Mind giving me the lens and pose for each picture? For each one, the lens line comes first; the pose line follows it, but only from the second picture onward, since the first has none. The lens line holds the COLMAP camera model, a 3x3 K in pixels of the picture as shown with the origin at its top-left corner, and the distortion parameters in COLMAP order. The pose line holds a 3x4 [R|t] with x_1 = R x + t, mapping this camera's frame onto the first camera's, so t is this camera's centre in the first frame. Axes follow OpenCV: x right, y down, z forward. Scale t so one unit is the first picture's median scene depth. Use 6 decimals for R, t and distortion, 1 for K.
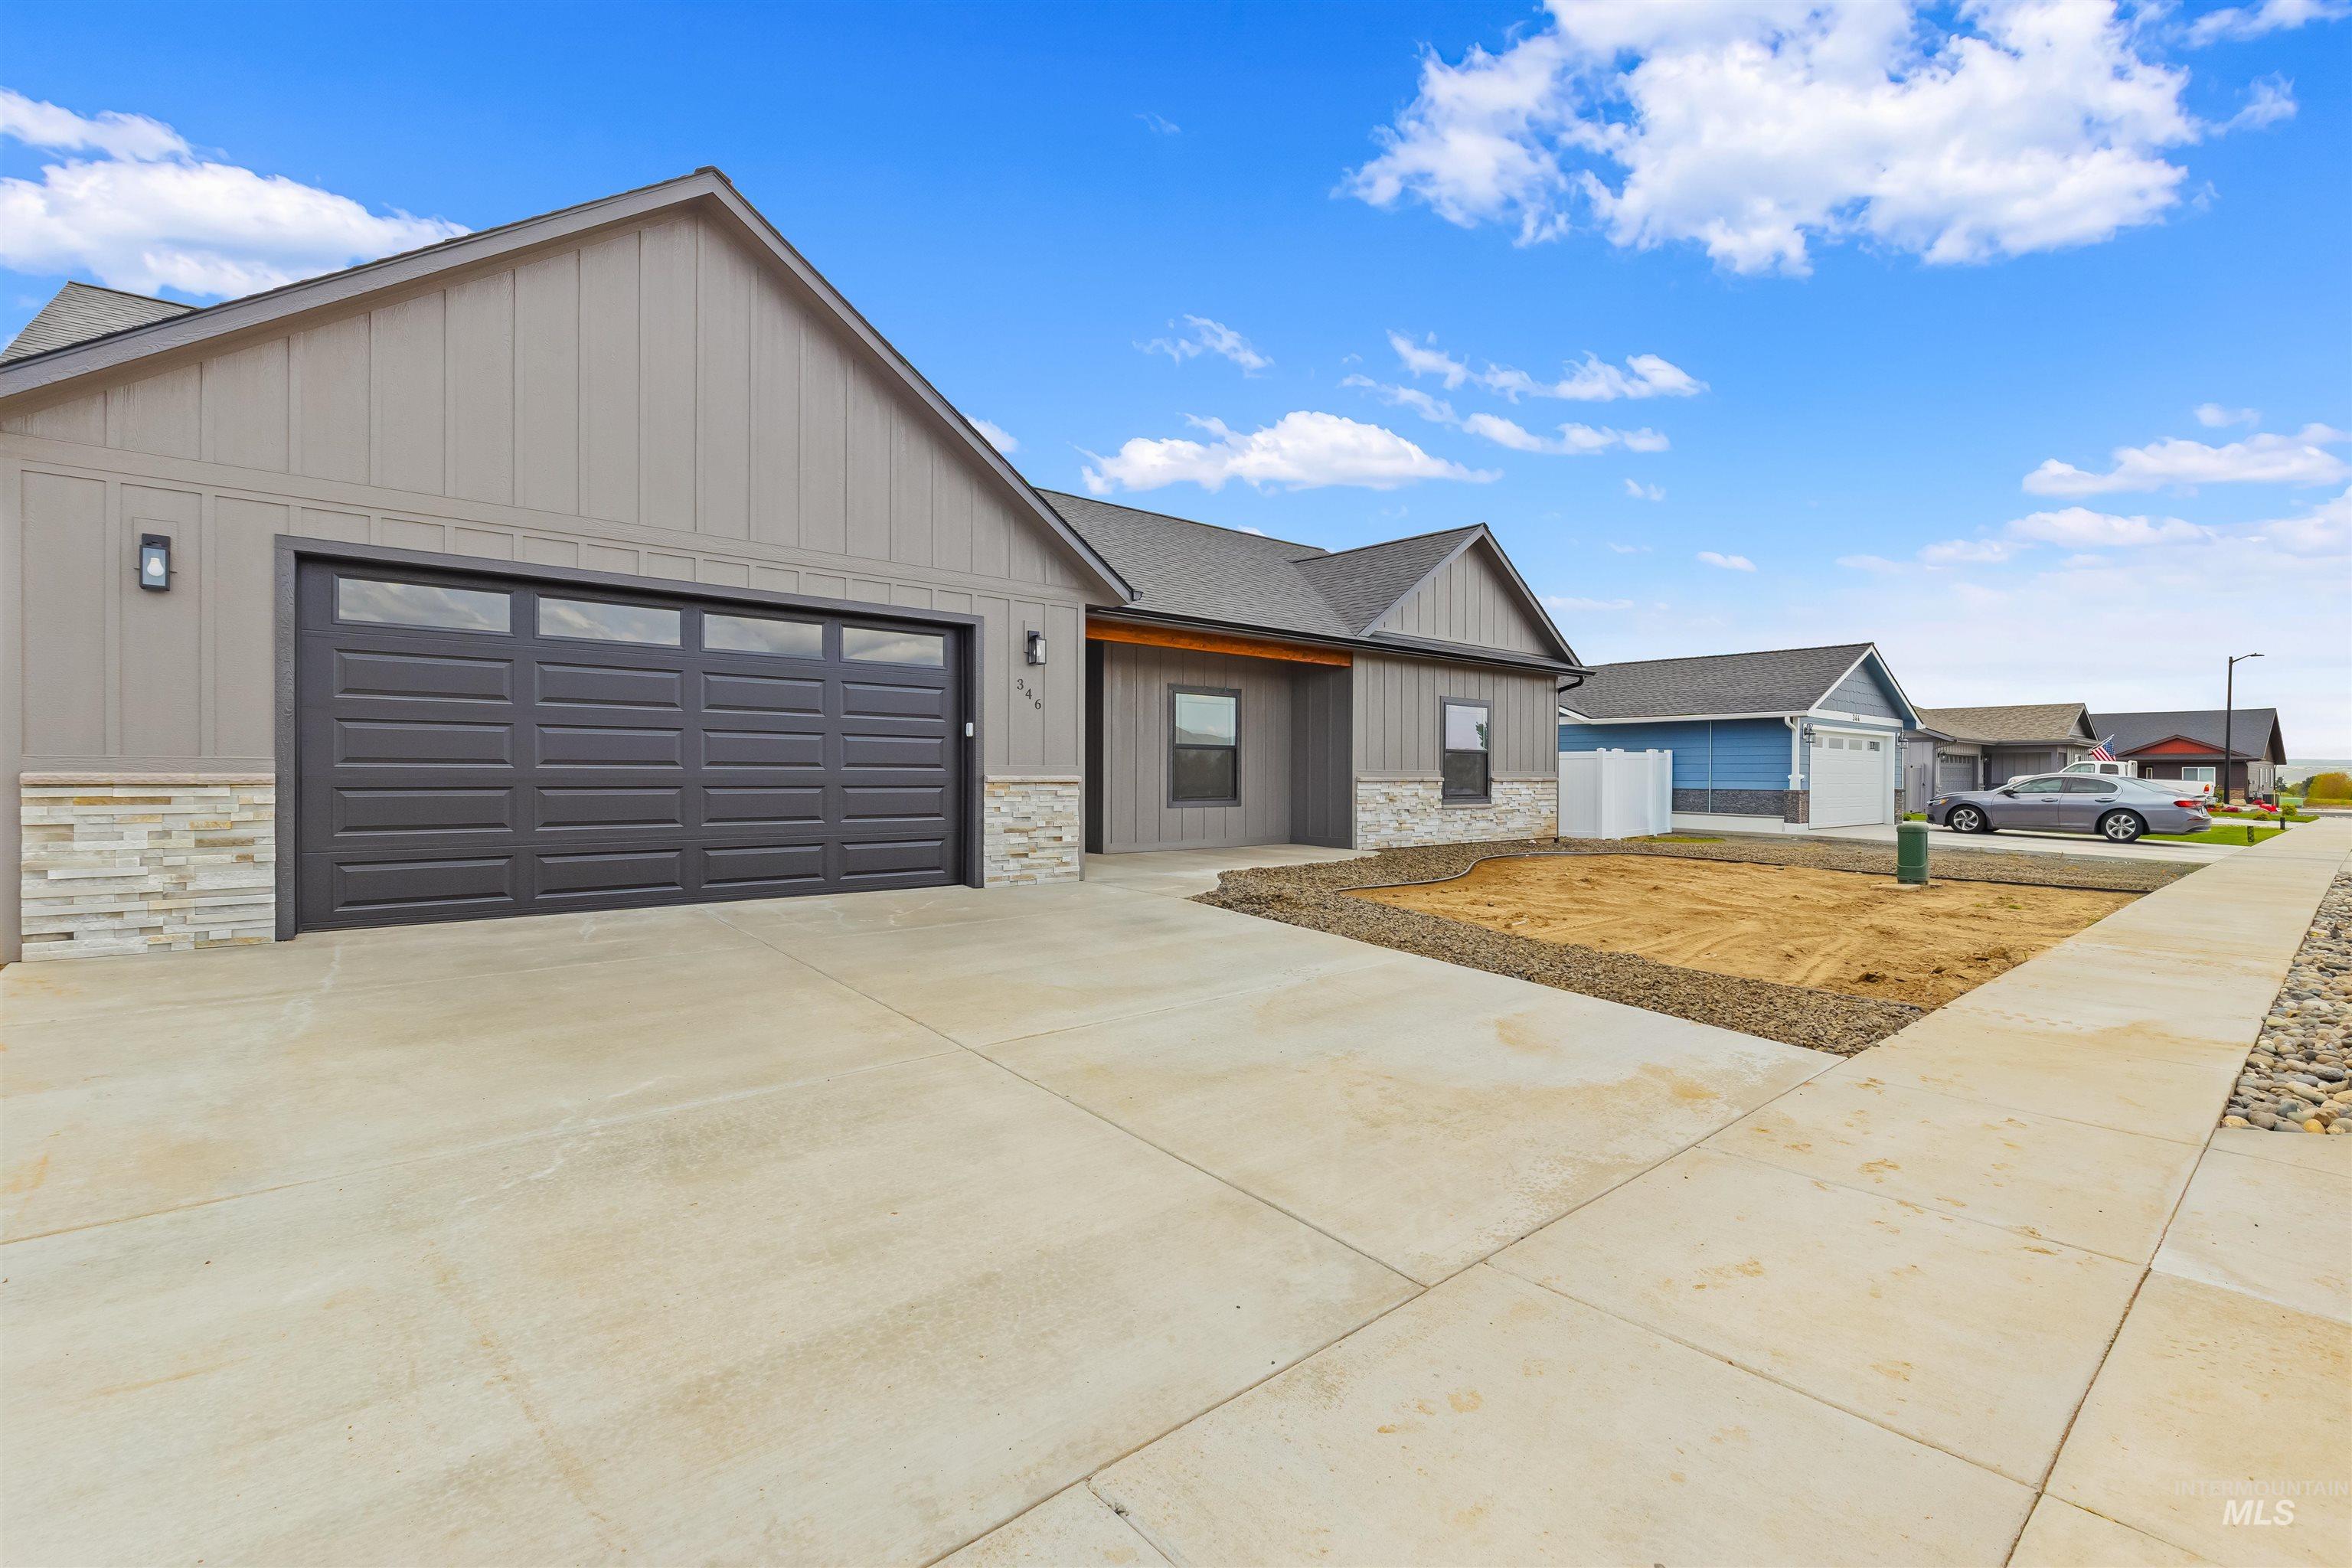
lens RADIAL K [[1067.9, 0, 1187.9], [0, 1067.9, 774.8], [0, 0, 1]] dist [-0.000313, -0.000035]
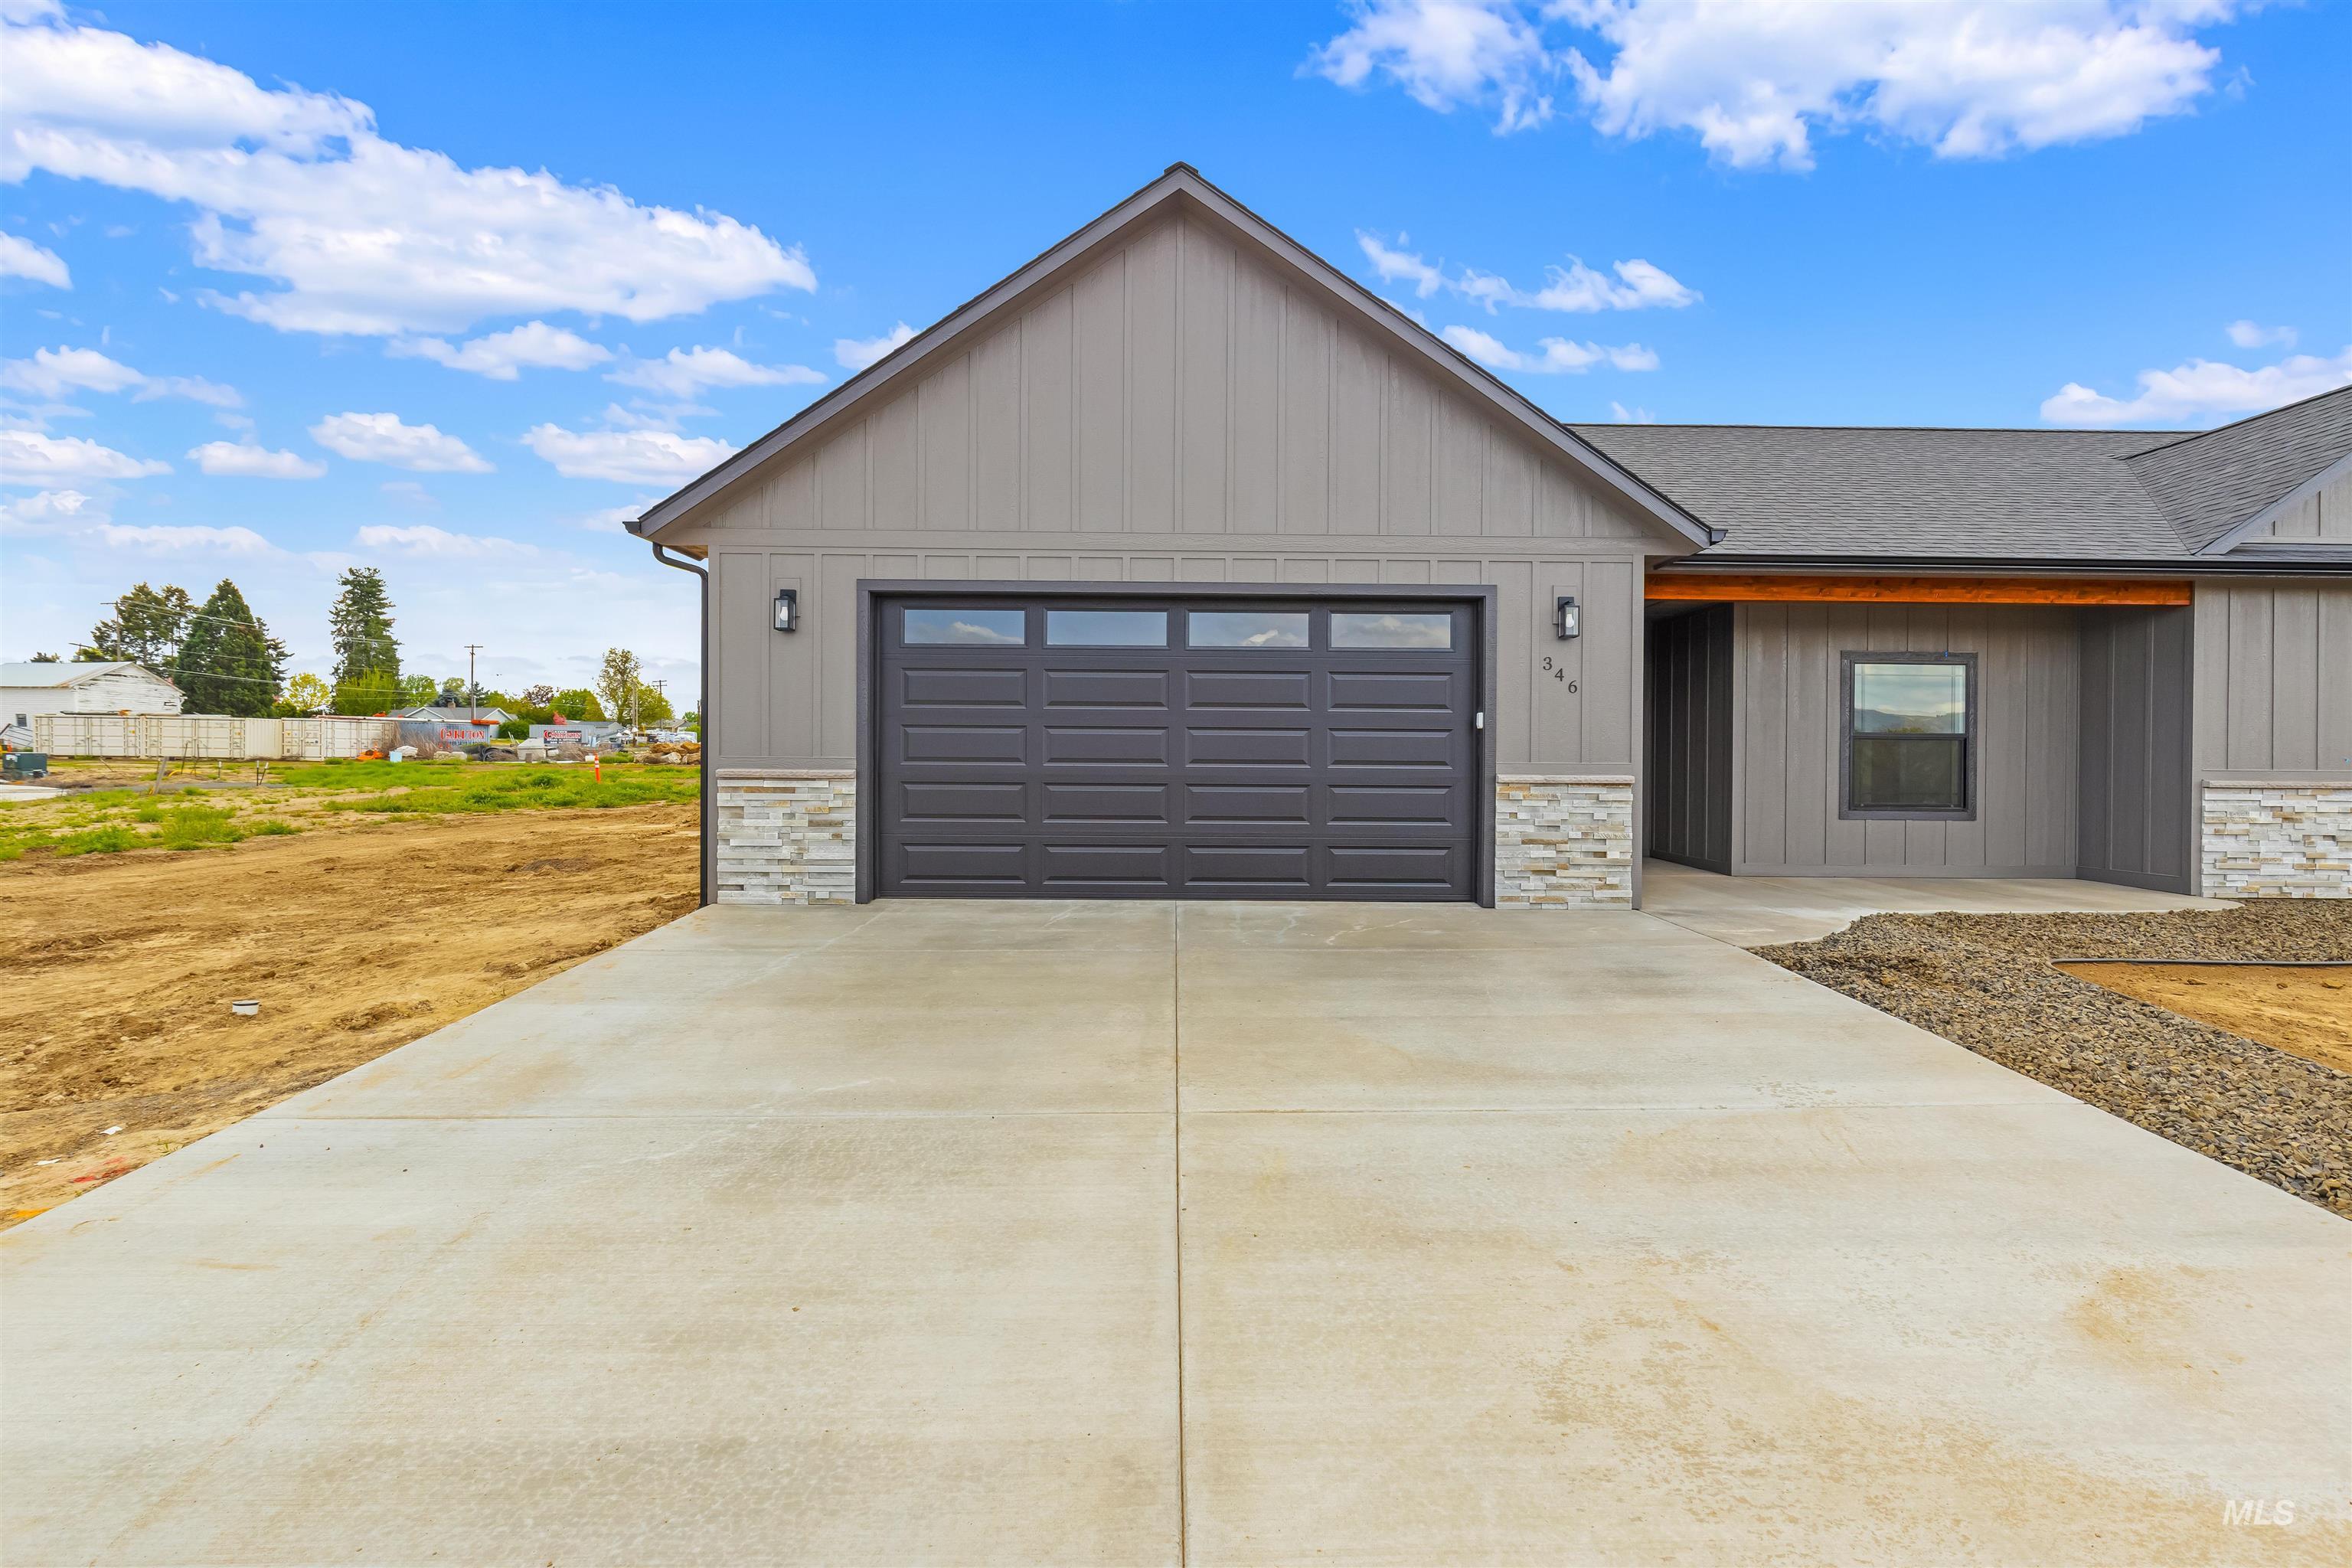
lens RADIAL K [[1067.9, 0, 1187.9], [0, 1067.9, 774.8], [0, 0, 1]] dist [-0.000313, -0.000035]
pose [[0.756929, 0.007768, -0.653451, 0.174835], [-0.004697, 0.999968, 0.006447, -0.003648], [0.653481, -0.001810, 0.756941, 0.203447]]
